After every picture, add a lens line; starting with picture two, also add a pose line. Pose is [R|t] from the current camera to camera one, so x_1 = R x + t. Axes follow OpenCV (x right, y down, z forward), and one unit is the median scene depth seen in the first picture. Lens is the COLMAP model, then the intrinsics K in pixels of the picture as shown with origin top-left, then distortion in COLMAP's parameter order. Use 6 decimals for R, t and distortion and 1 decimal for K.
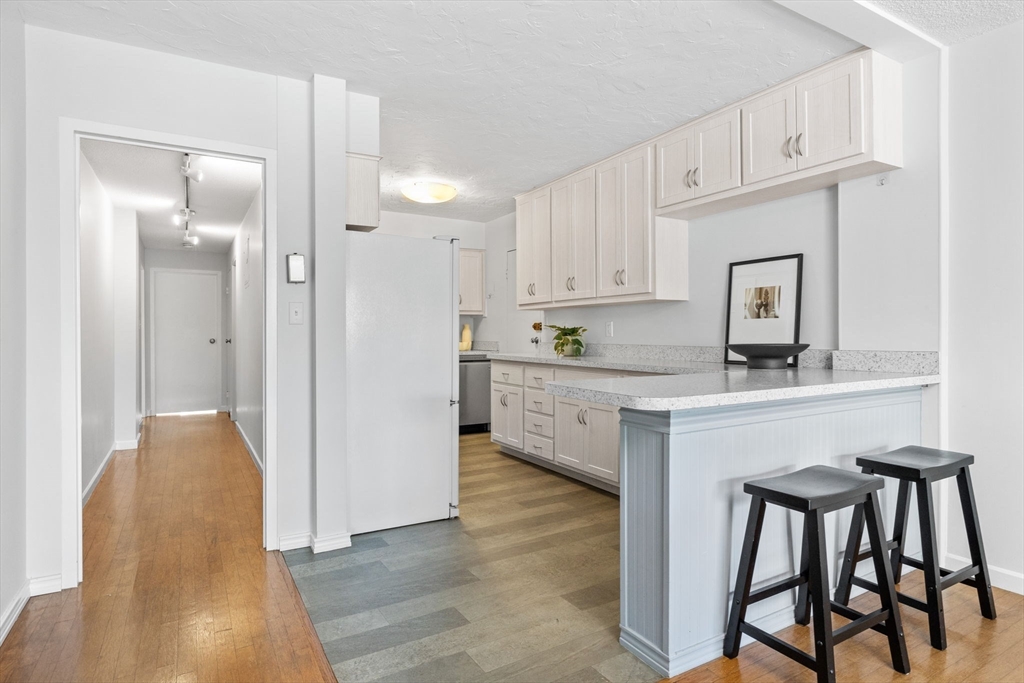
lens RADIAL K [[555.0, 0, 515.2], [0, 555.0, 335.3], [0, 0, 1]] dist [0.001124, -0.001492]
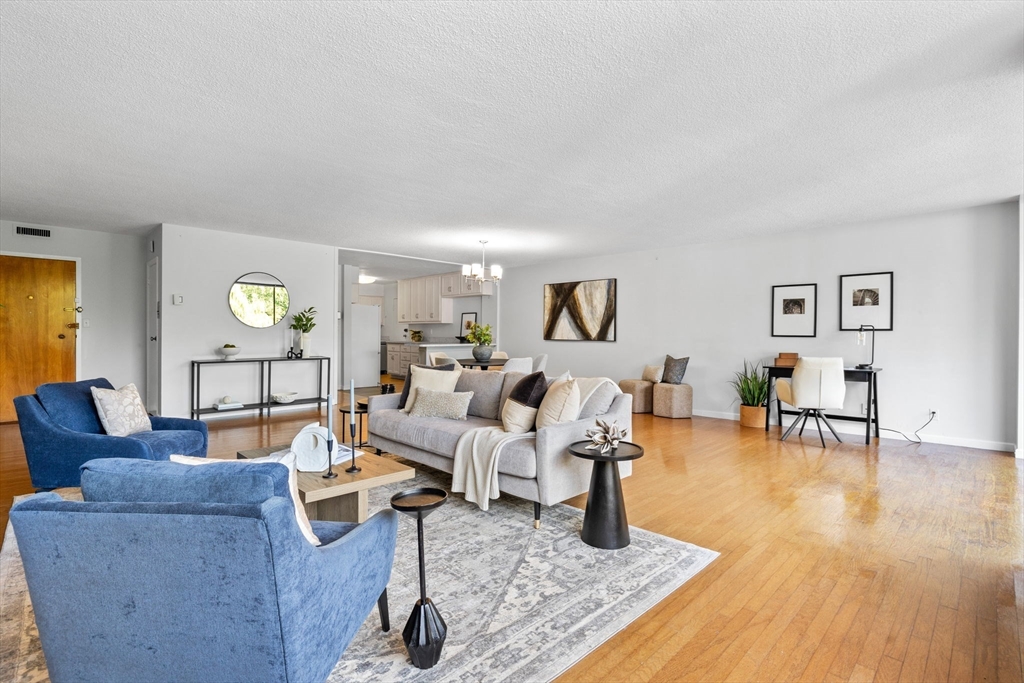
lens RADIAL K [[476.6, 0, 511.6], [0, 476.6, 345.9], [0, 0, 1]] dist [-0.008475, 0.000460]
pose [[0.970633, 0.002714, 0.240548, -0.017641], [-0.008585, 0.999690, 0.023365, 0.000700], [-0.240410, -0.024745, 0.970356, -1.480077]]
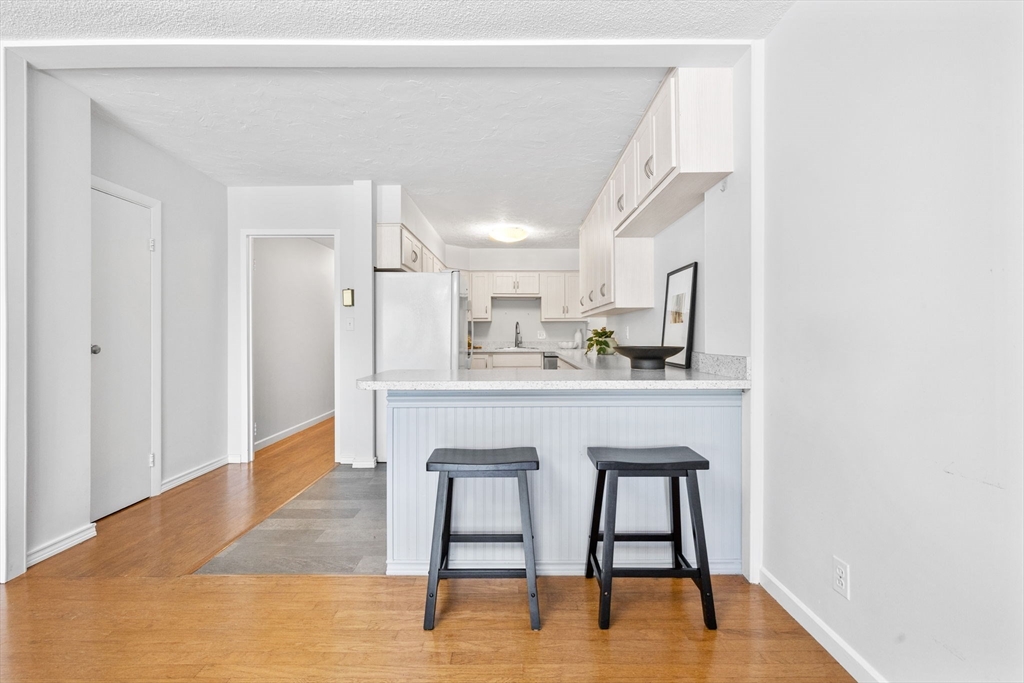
lens RADIAL K [[435.1, 0, 516.0], [0, 435.1, 339.1], [0, 0, 1]] dist [-0.000010, 0.000096]
pose [[0.861986, 0.004795, -0.506910, 0.437338], [-0.001066, 0.999970, 0.007647, -0.003679], [0.506932, -0.006051, 0.861965, 0.072850]]
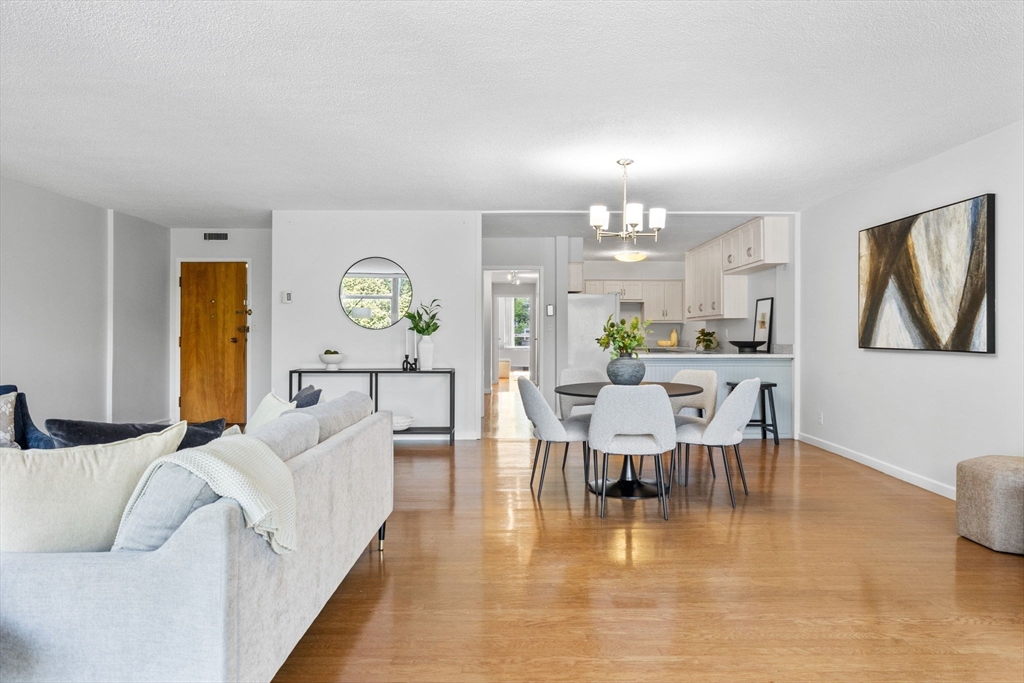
lens RADIAL K [[645.2, 0, 519.2], [0, 645.2, 332.5], [0, 0, 1]] dist [0.001884, 0.001063]
pose [[0.865372, 0.002238, -0.501125, 0.613707], [-0.005048, 0.999978, -0.004251, -0.001041], [0.501105, 0.006208, 0.865364, -1.042314]]
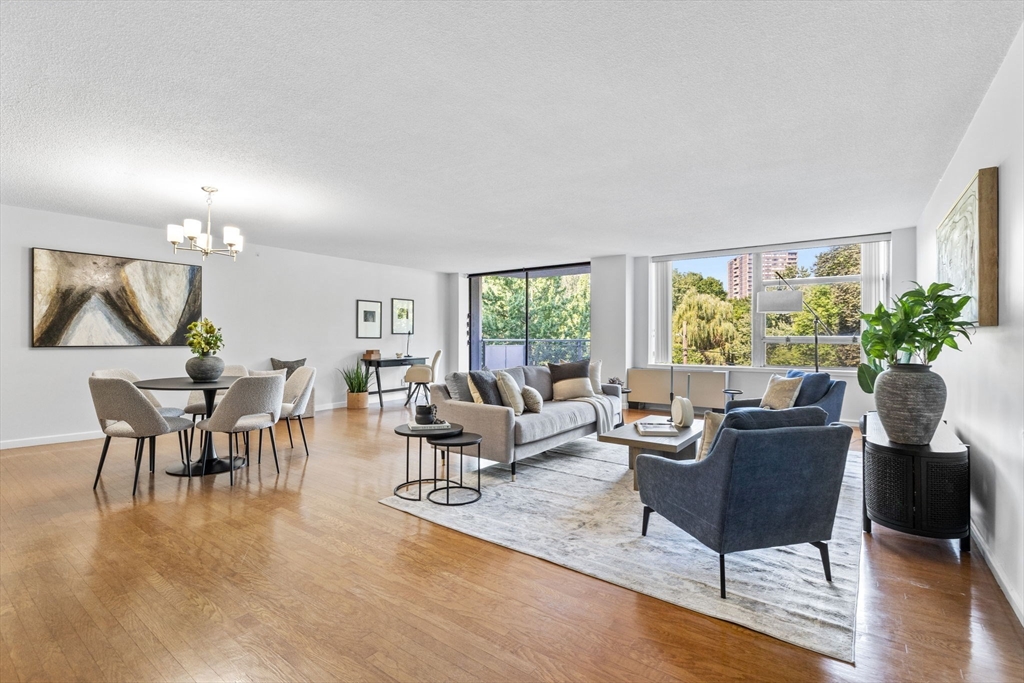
lens RADIAL K [[476.6, 0, 516.2], [0, 476.6, 340.4], [0, 0, 1]] dist [-0.008475, 0.000460]
pose [[-0.399998, -0.005004, 0.916502, -0.811373], [-0.000632, 0.999986, 0.005184, -0.001461], [-0.916516, 0.001494, -0.399995, -0.233756]]
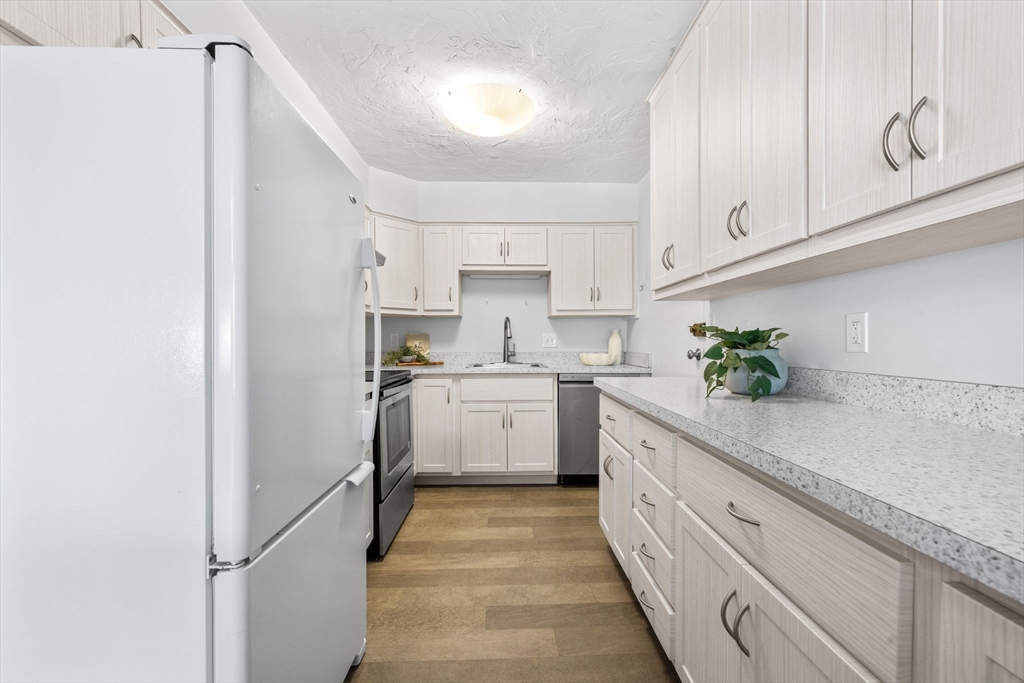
lens RADIAL K [[435.1, 0, 516.4], [0, 435.1, 346.5], [0, 0, 1]] dist [-0.000010, 0.000096]
pose [[0.875584, 0.003972, -0.483049, 0.109622], [0.002306, 0.999920, 0.012403, -0.005610], [0.483060, -0.011974, 0.875505, 0.628032]]
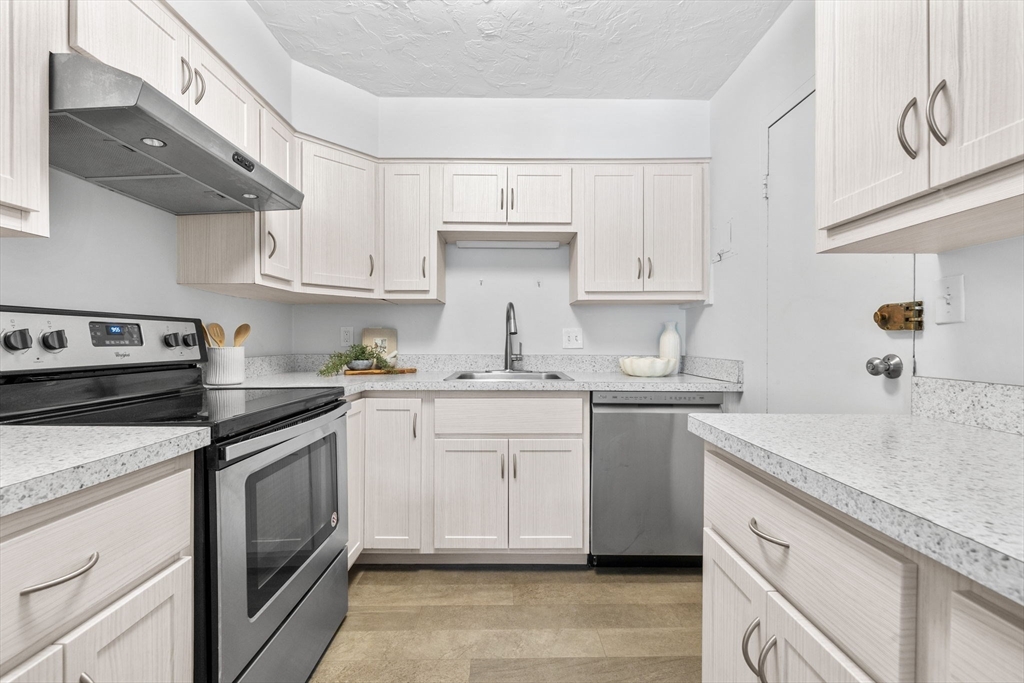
lens RADIAL K [[435.1, 0, 513.4], [0, 435.1, 343.0], [0, 0, 1]] dist [-0.000010, 0.000096]
pose [[0.867123, 0.007106, -0.498044, -0.021514], [-0.005120, 0.999973, 0.005354, -0.003443], [0.498068, -0.002092, 0.867135, 0.858498]]
